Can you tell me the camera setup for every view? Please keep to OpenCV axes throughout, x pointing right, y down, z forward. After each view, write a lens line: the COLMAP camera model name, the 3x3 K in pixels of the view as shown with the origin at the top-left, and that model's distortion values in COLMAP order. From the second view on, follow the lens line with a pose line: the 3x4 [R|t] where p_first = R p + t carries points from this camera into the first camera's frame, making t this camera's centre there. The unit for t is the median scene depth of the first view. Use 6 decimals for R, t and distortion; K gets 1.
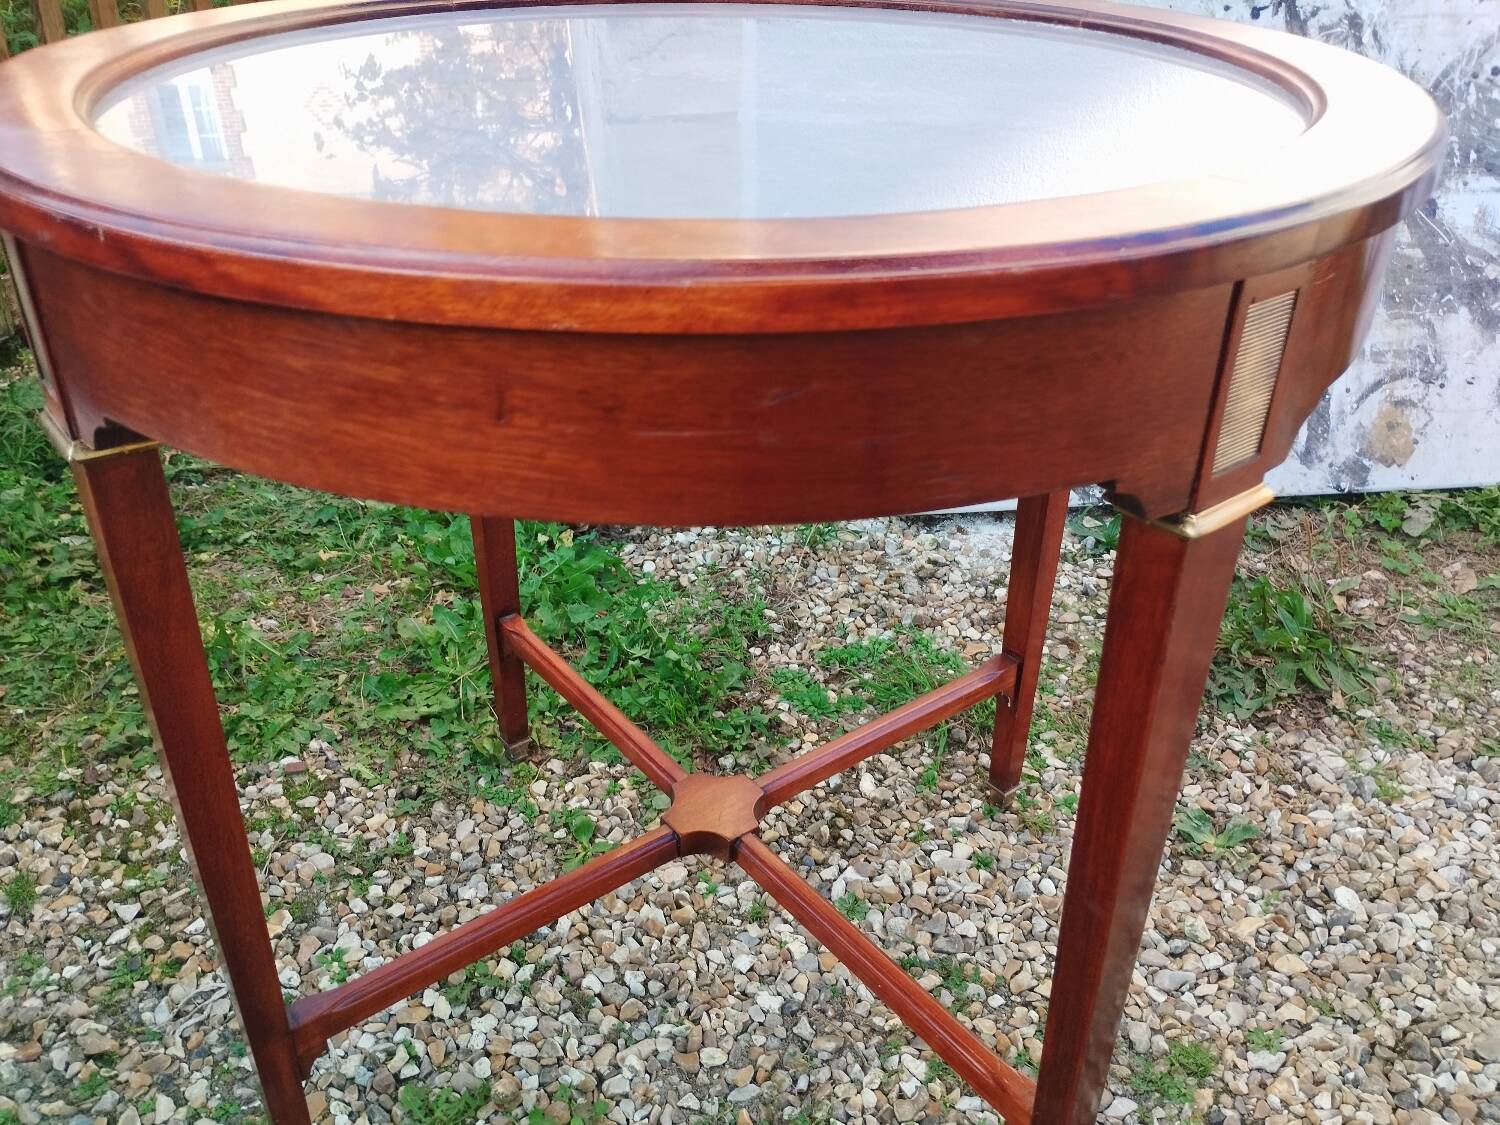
lens RADIAL K [[1274.7, 0, 746.6], [0, 1274.7, 562.2], [0, 0, 1]] dist [0.066014, -0.089629]
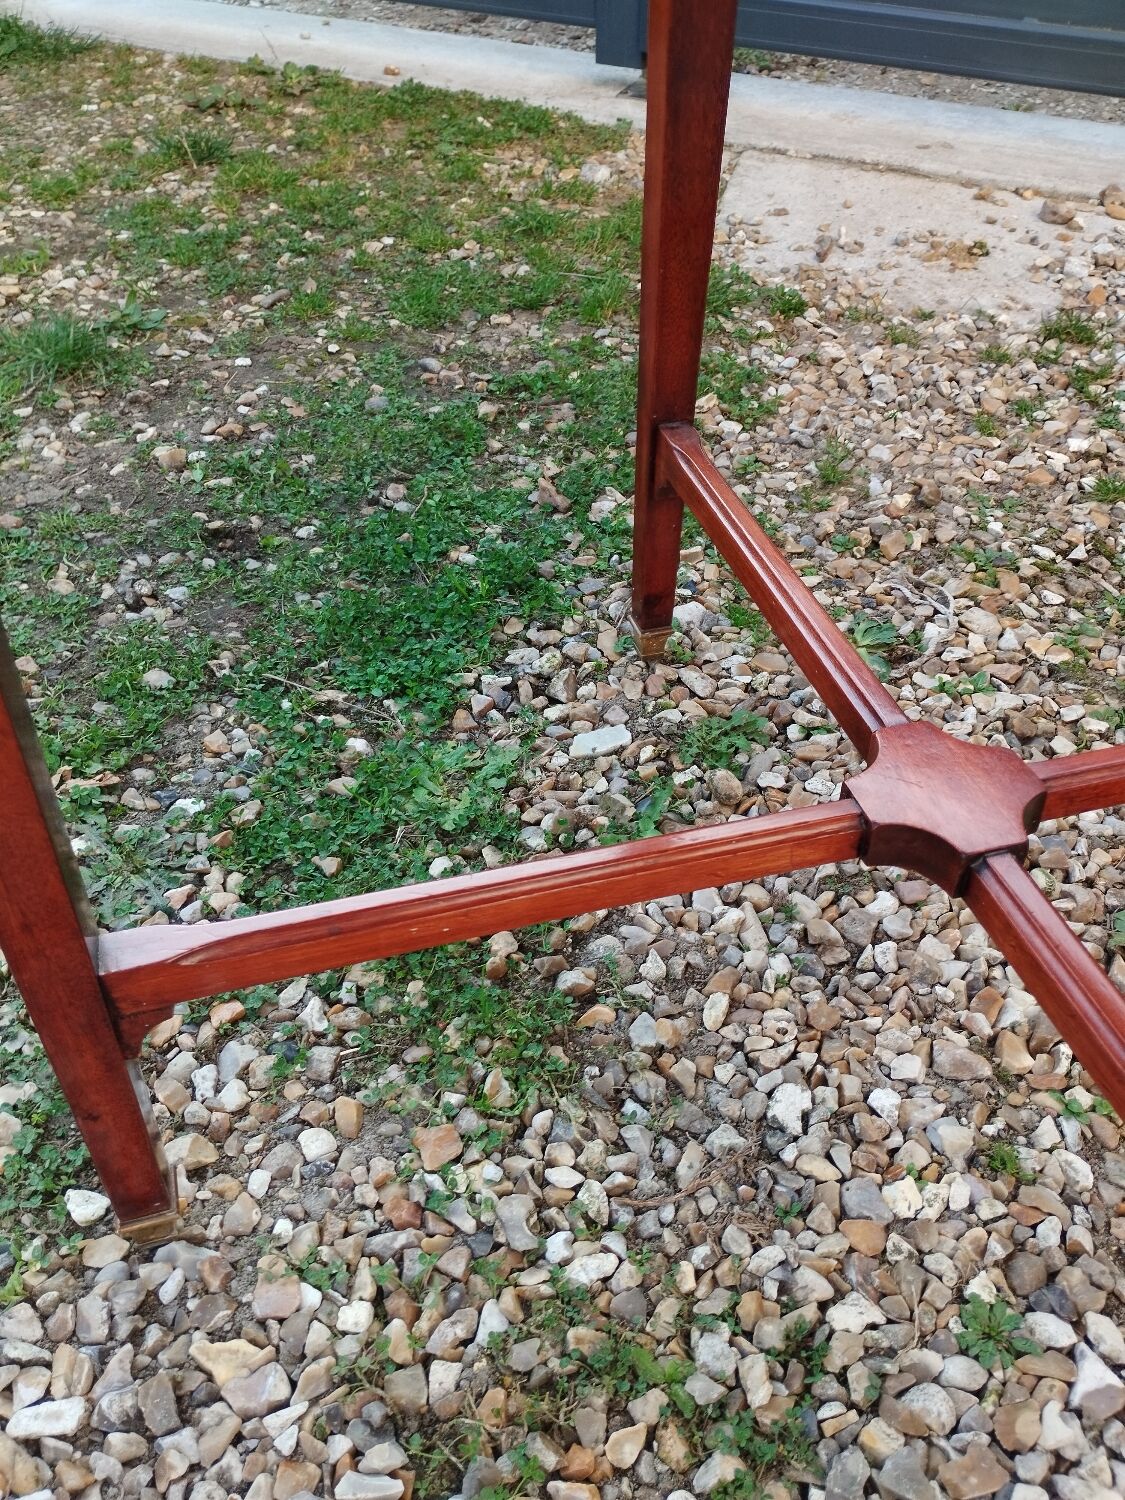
lens RADIAL K [[1274.7, 0, 581.2], [0, 1274.7, 755.6], [0, 0, 1]] dist [0.066014, -0.089629]
pose [[-0.353325, 0.604110, -0.714292, 0.351124], [-0.492951, 0.528707, 0.690991, -0.095756], [0.795085, 0.596256, 0.110991, 0.713102]]
